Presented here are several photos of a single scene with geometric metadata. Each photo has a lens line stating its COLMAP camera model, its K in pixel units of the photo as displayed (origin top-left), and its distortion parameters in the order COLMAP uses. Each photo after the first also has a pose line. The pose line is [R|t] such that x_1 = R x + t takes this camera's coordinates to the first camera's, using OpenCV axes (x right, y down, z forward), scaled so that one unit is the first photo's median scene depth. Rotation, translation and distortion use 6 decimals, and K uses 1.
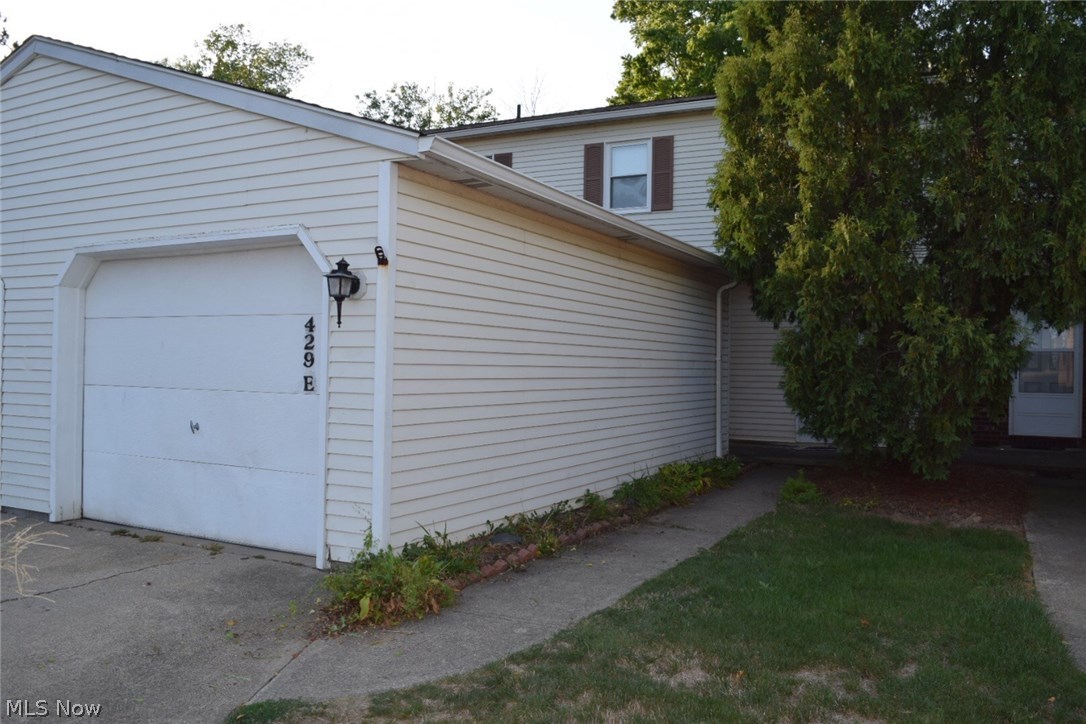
lens RADIAL K [[876.7, 0, 543.0], [0, 876.7, 362.0], [0, 0, 1]] dist [-0.081578, 0.011014]
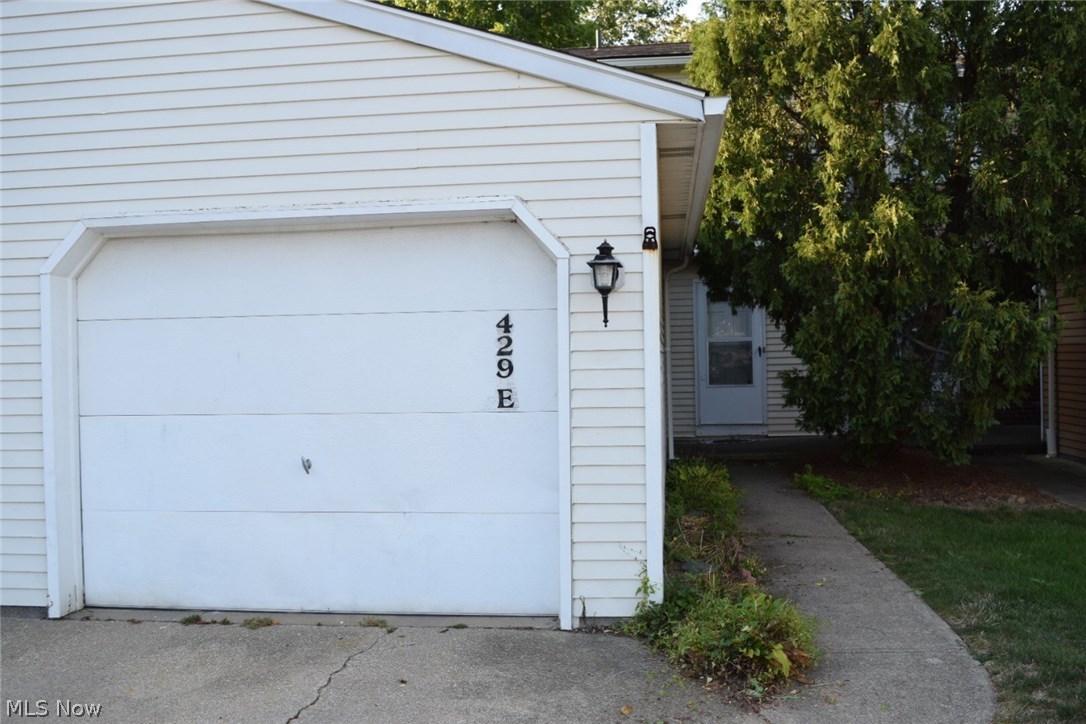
lens RADIAL K [[1003.6, 0, 543.0], [0, 1003.6, 362.0], [0, 0, 1]] dist [-0.078915, 0.017899]
pose [[0.935777, -0.035776, 0.350773, -0.552542], [0.032630, 0.999357, 0.014877, -0.020542], [-0.351080, -0.002476, 0.936342, 0.140473]]
